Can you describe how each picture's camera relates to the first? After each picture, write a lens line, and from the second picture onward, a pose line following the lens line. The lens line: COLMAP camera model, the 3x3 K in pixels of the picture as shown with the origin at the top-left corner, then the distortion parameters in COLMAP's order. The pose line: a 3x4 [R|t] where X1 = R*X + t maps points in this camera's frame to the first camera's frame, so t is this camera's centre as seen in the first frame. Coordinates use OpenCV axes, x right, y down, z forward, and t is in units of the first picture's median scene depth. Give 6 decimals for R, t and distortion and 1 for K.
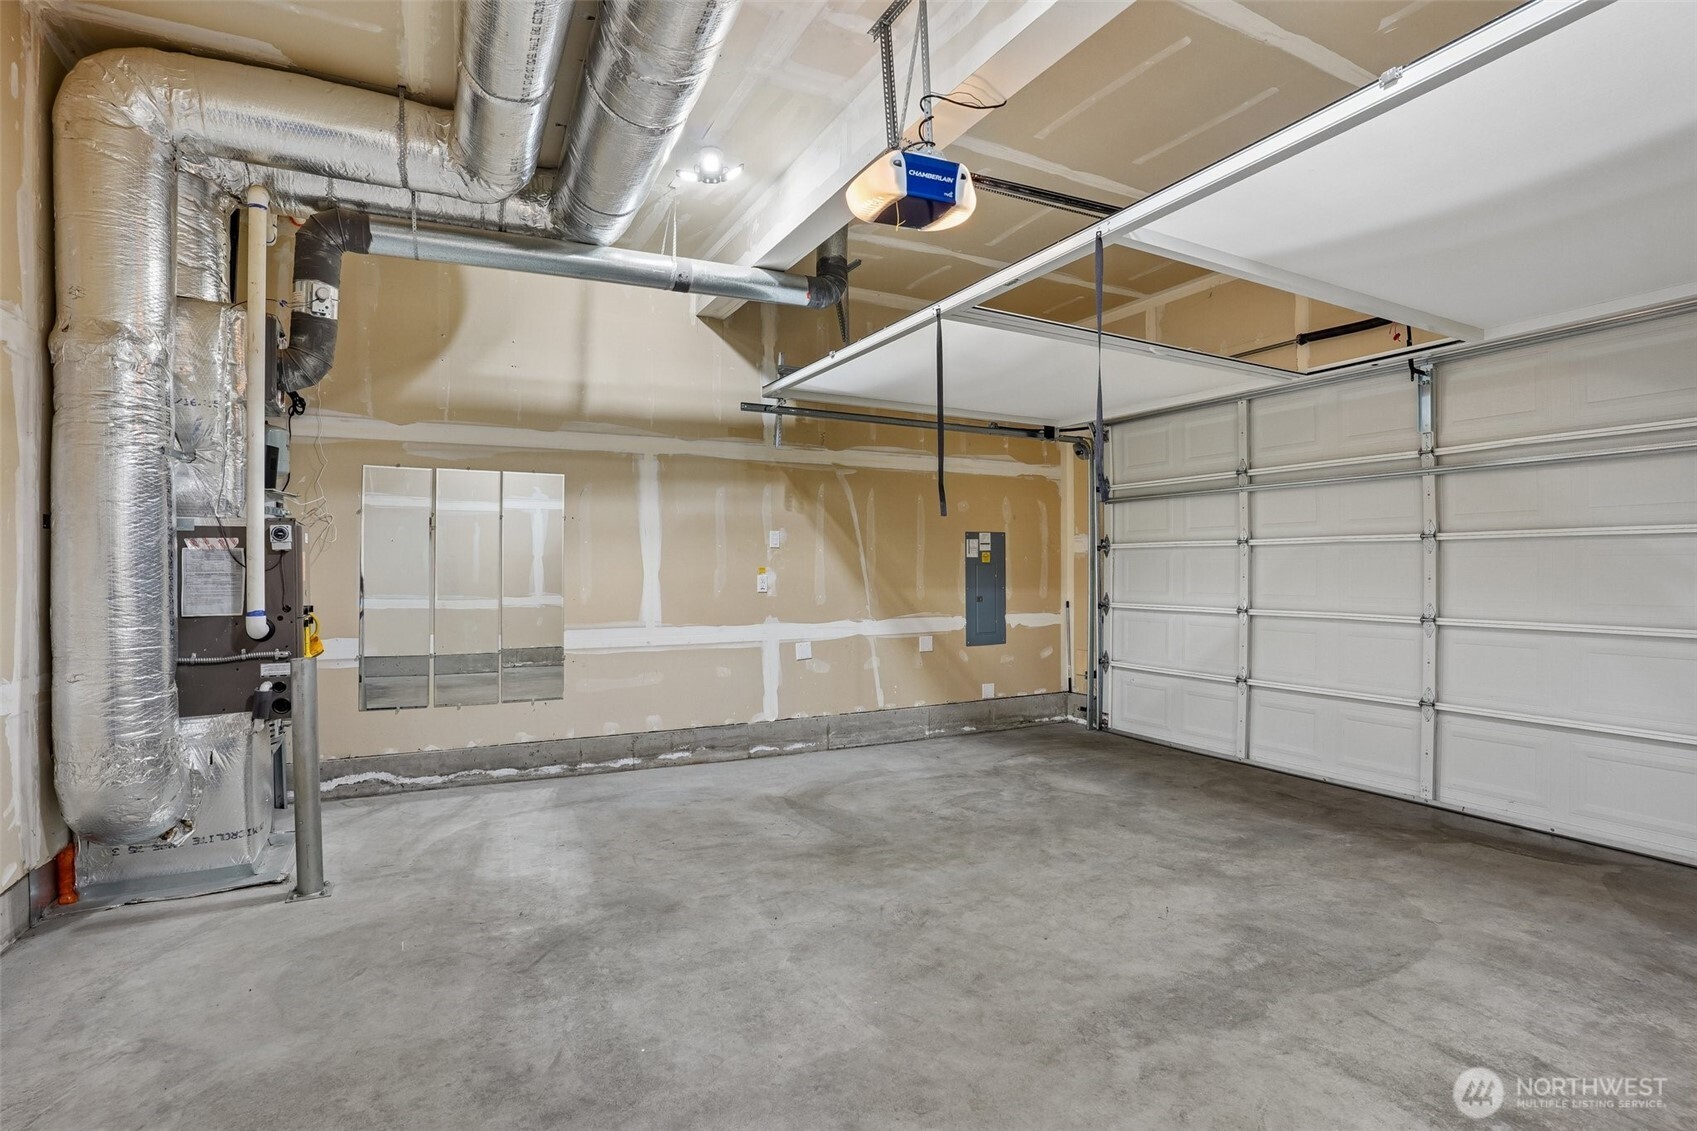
lens RADIAL K [[834.9, 0, 853.5], [0, 834.9, 564.6], [0, 0, 1]] dist [-0.079826, 0.036735]
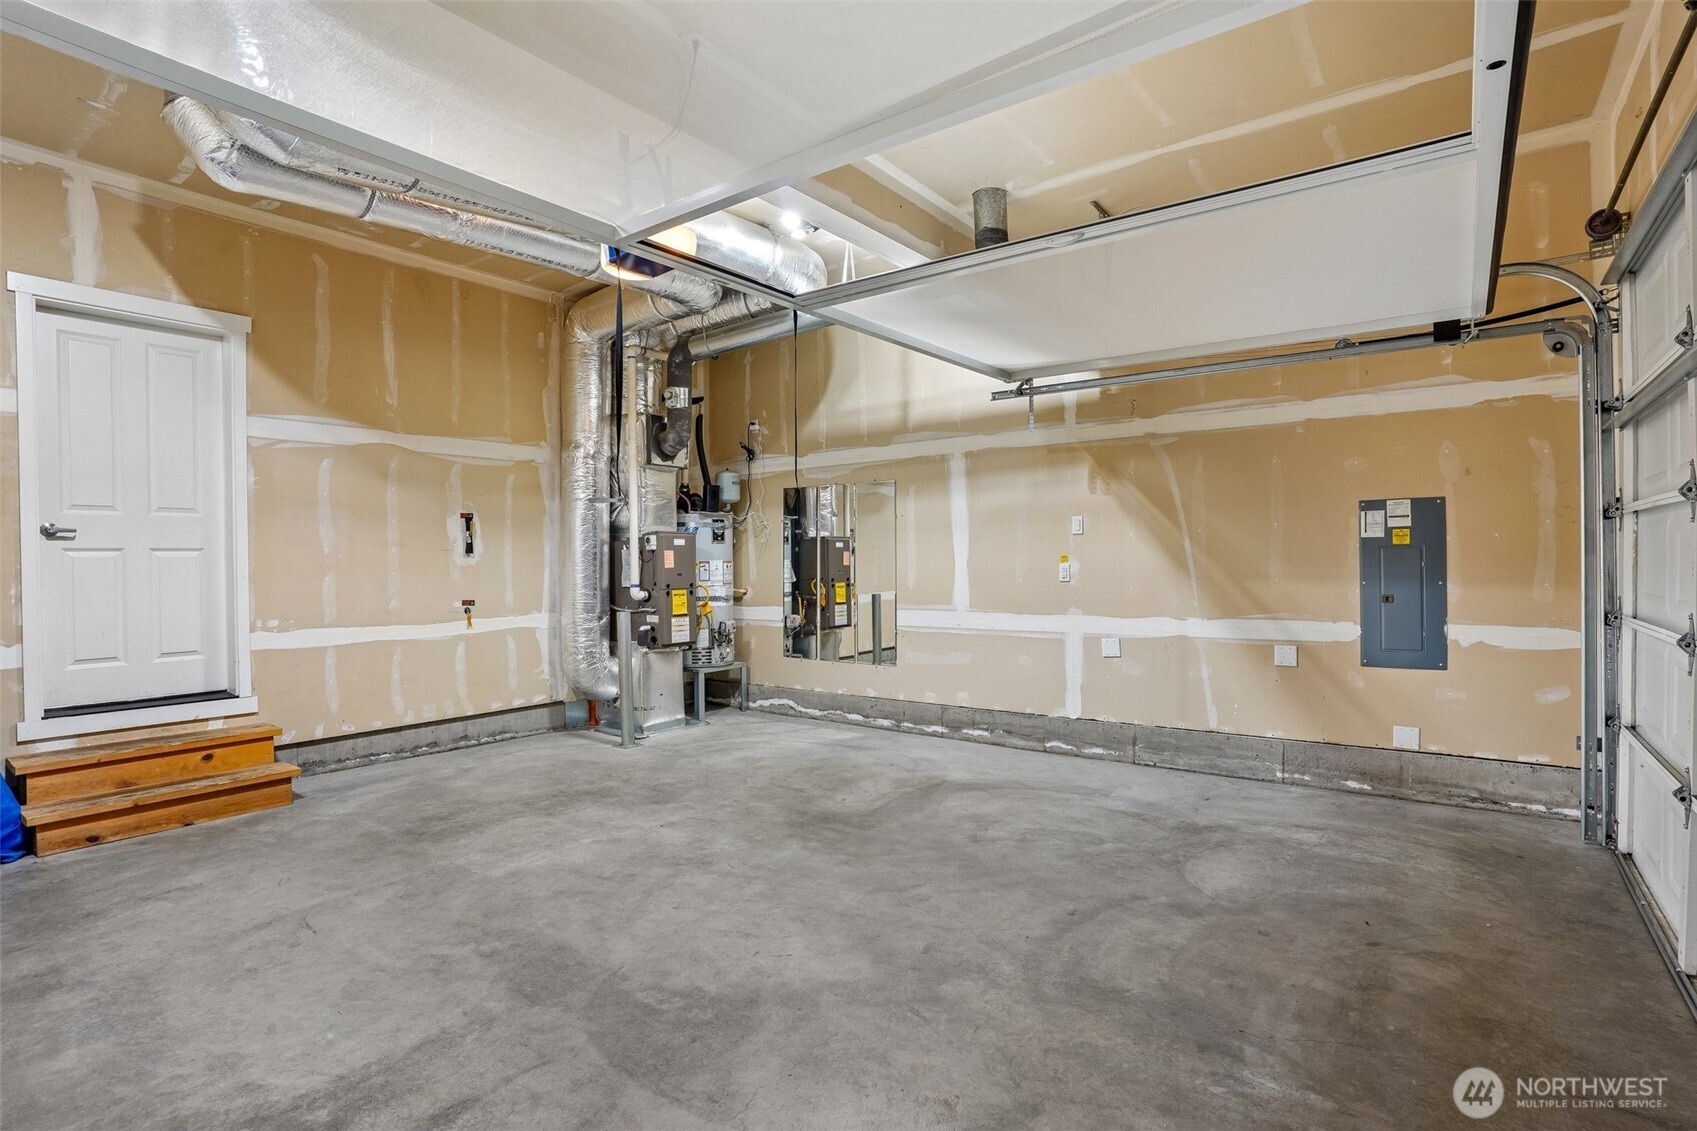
lens RADIAL K [[834.9, 0, 853.5], [0, 834.9, 564.6], [0, 0, 1]] dist [-0.079826, 0.036735]
pose [[0.424898, 0.001719, -0.905239, 0.764122], [0.013540, 0.999874, 0.008253, 0.003268], [0.905140, -0.015764, 0.424822, 0.450266]]
